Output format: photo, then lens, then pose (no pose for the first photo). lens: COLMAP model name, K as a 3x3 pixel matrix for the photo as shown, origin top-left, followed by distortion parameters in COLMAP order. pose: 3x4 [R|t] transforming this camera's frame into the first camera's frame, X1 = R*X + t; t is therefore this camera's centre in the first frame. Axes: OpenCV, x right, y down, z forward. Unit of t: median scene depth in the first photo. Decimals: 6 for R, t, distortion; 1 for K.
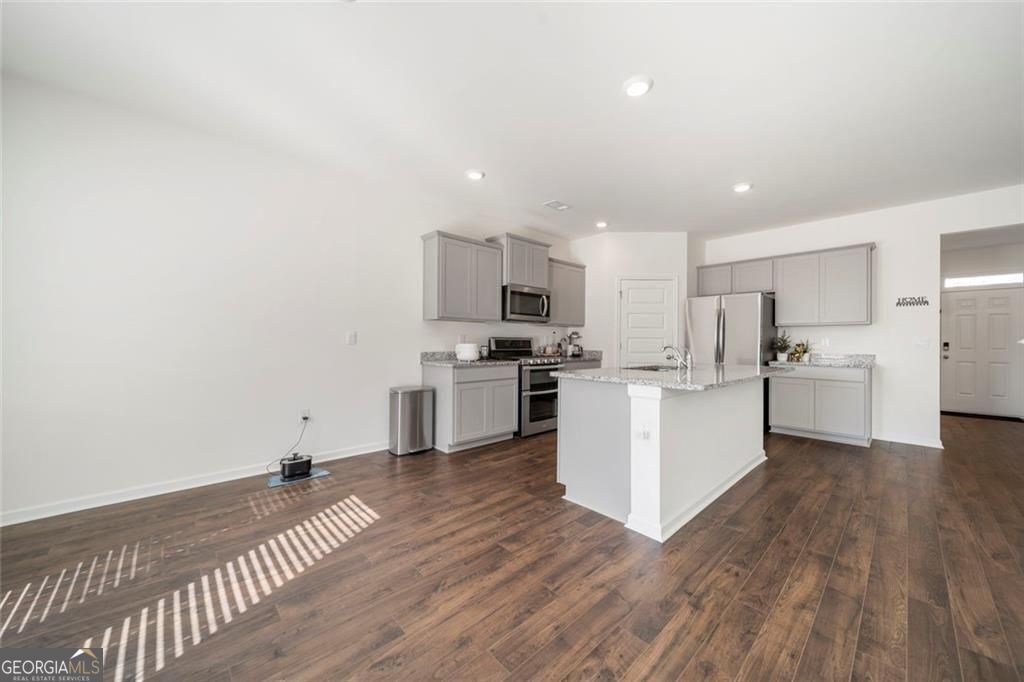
lens RADIAL K [[371.4, 0, 513.3], [0, 371.4, 340.5], [0, 0, 1]] dist [-0.001613, -0.001325]
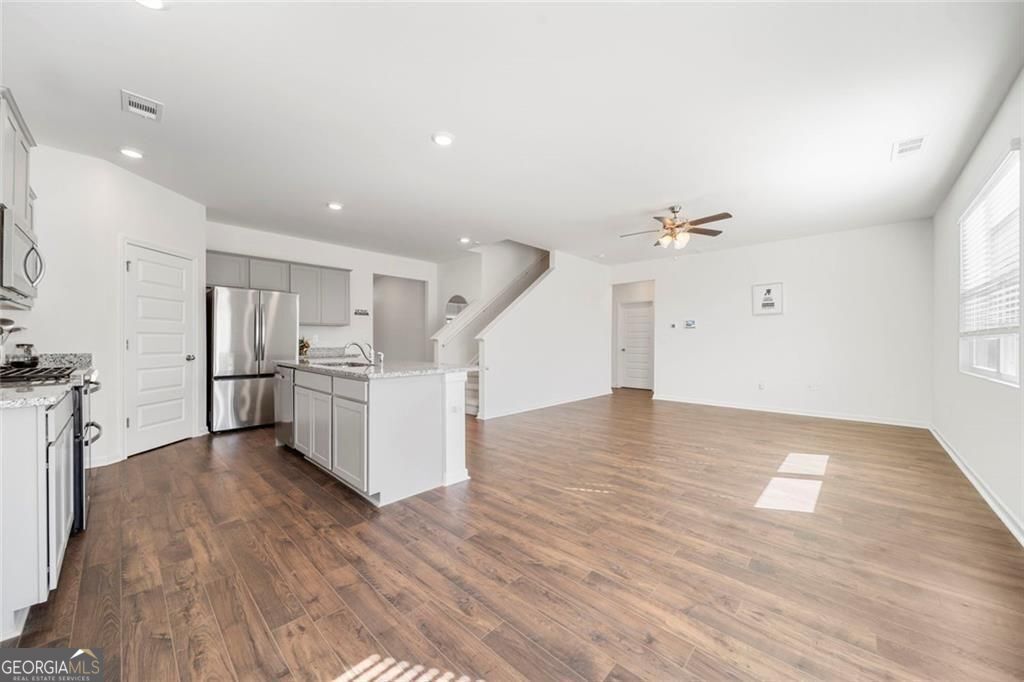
lens RADIAL K [[371.4, 0, 520.2], [0, 371.4, 337.2], [0, 0, 1]] dist [-0.001613, -0.001325]
pose [[-0.088135, 0.003784, 0.996101, -0.596228], [-0.004230, 0.999982, -0.004173, 0.000847], [-0.996100, -0.004581, -0.088118, 0.529228]]
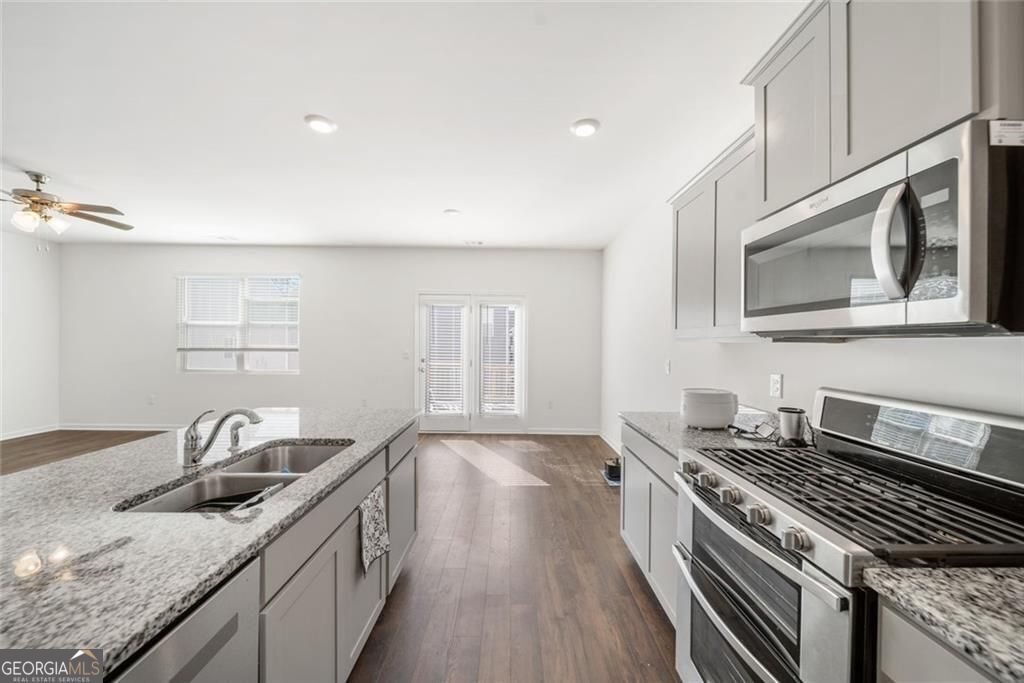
lens RADIAL K [[371.4, 0, 507.7], [0, 371.4, 342.1], [0, 0, 1]] dist [-0.001613, -0.001325]
pose [[-0.674385, -0.014405, -0.738240, 0.457734], [-0.011681, 0.999893, -0.008839, -0.053382], [0.738288, 0.002662, -0.674480, 1.304773]]
